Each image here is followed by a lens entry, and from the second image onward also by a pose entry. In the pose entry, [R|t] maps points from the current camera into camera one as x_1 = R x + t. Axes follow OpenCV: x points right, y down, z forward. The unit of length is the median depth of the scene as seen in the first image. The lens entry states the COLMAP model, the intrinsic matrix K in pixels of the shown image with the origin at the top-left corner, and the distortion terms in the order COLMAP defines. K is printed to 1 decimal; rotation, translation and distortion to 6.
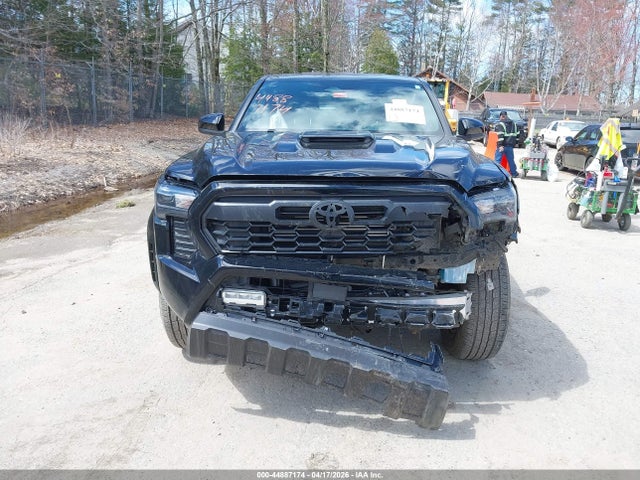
lens RADIAL K [[511.9, 0, 323.0], [0, 511.9, 241.1], [0, 0, 1]] dist [0.002782, -0.004982]
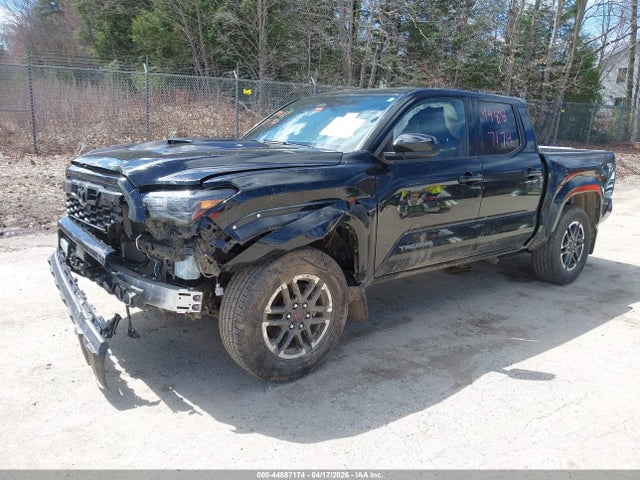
lens RADIAL K [[511.9, 0, 323.0], [0, 511.9, 241.1], [0, 0, 1]] dist [0.002782, -0.004982]
pose [[0.661700, 0.160658, -0.732354, 0.890916], [-0.199006, 0.979372, 0.035040, -0.064221], [0.722876, 0.122557, 0.680022, 0.348755]]
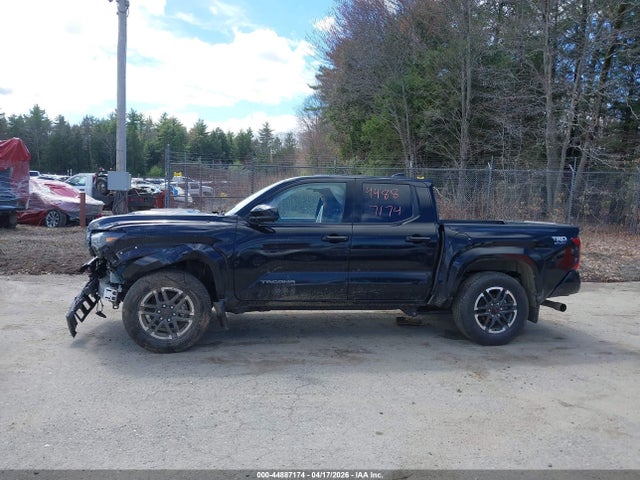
lens RADIAL K [[511.9, 0, 323.0], [0, 511.9, 241.1], [0, 0, 1]] dist [0.002782, -0.004982]
pose [[0.208547, 0.050425, -0.976712, 1.678324], [-0.261079, 0.965299, -0.005909, -0.192217], [0.942521, 0.256231, 0.214475, 0.944699]]
